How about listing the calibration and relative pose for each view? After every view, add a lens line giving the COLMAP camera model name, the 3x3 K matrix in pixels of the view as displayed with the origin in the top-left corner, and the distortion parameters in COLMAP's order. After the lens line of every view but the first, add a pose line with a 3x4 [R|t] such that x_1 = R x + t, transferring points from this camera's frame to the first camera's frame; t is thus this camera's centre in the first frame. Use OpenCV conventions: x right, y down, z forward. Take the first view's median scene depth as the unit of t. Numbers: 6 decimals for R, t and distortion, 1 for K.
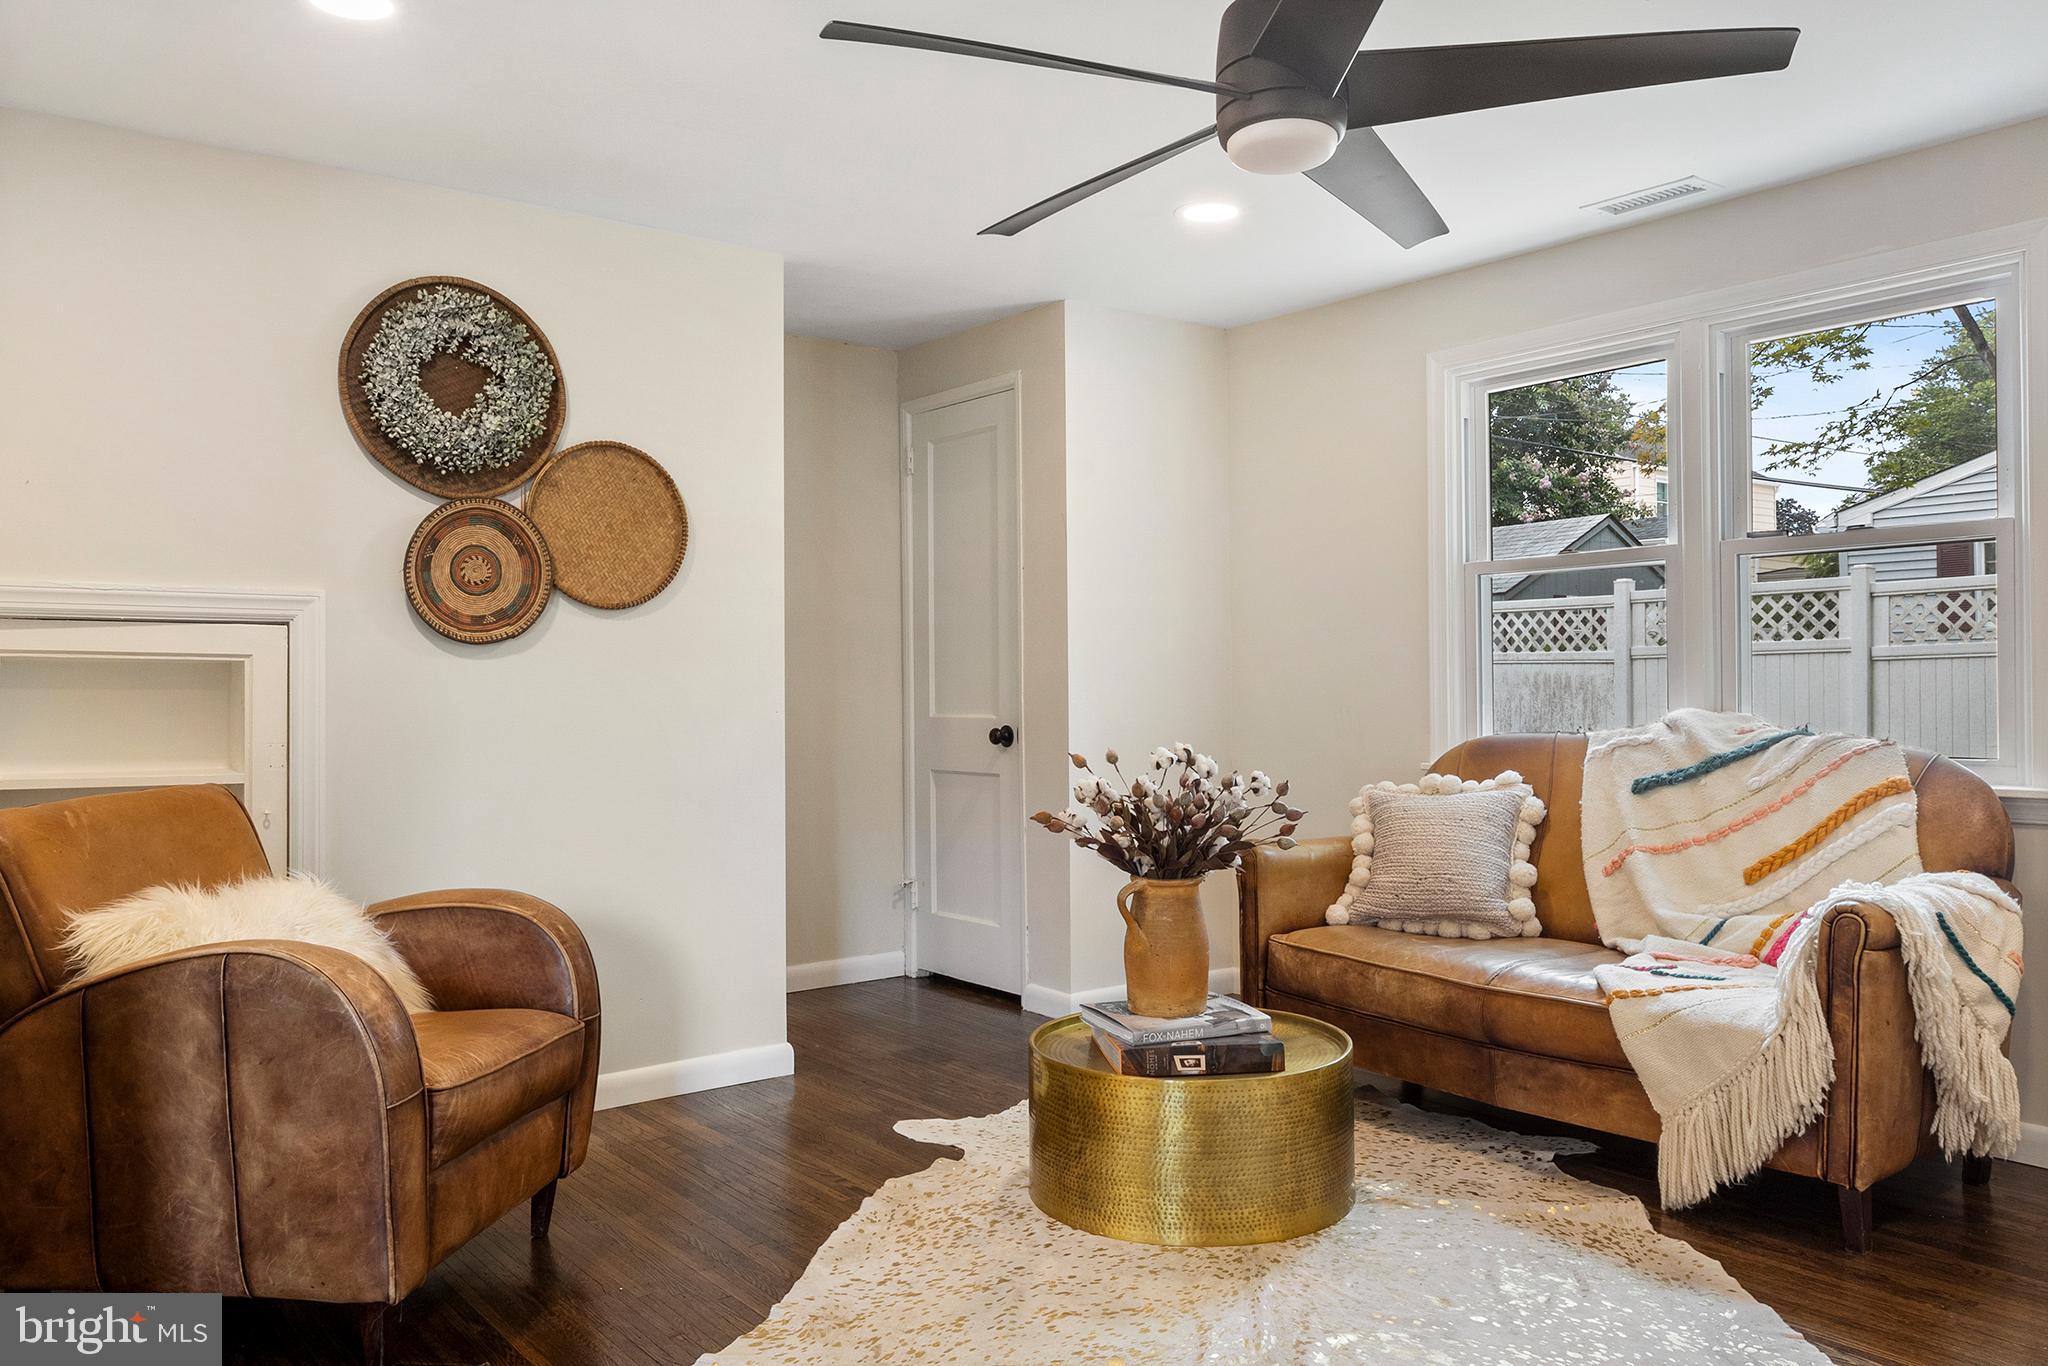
lens RADIAL K [[1507.2, 0, 1025.4], [0, 1507.2, 686.0], [0, 0, 1]] dist [0.002326, -0.000536]
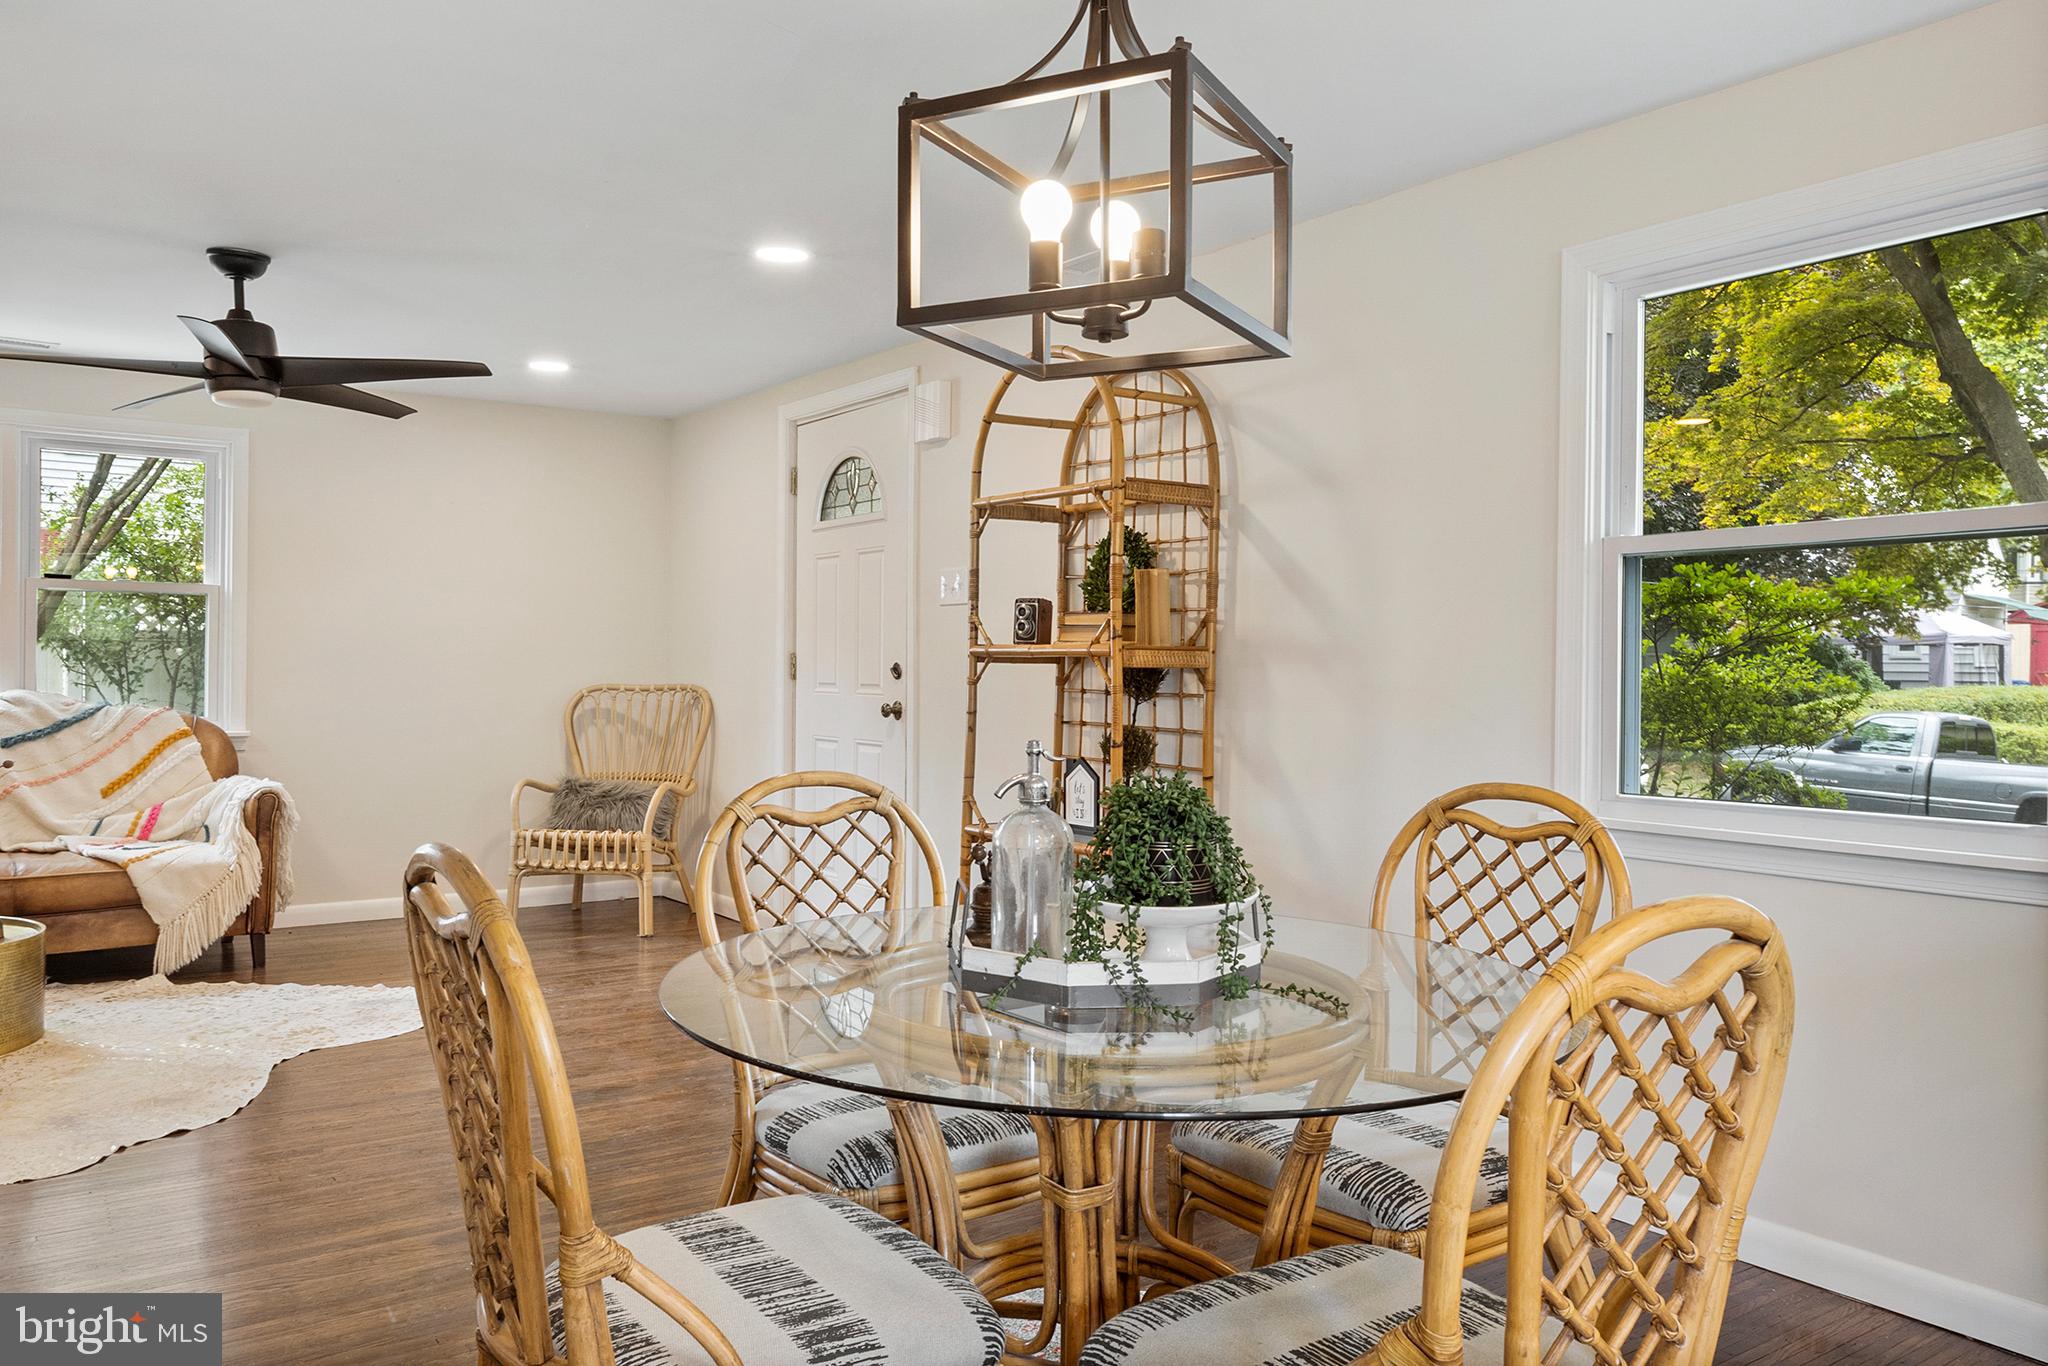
lens RADIAL K [[1507.2, 0, 1026.5], [0, 1507.2, 681.8], [0, 0, 1]] dist [0.002326, -0.000536]
pose [[0.021091, -0.000204, 0.999778, -0.579919], [-0.021344, 0.999772, 0.000654, -0.008518], [-0.999550, -0.021353, 0.021082, -0.016015]]
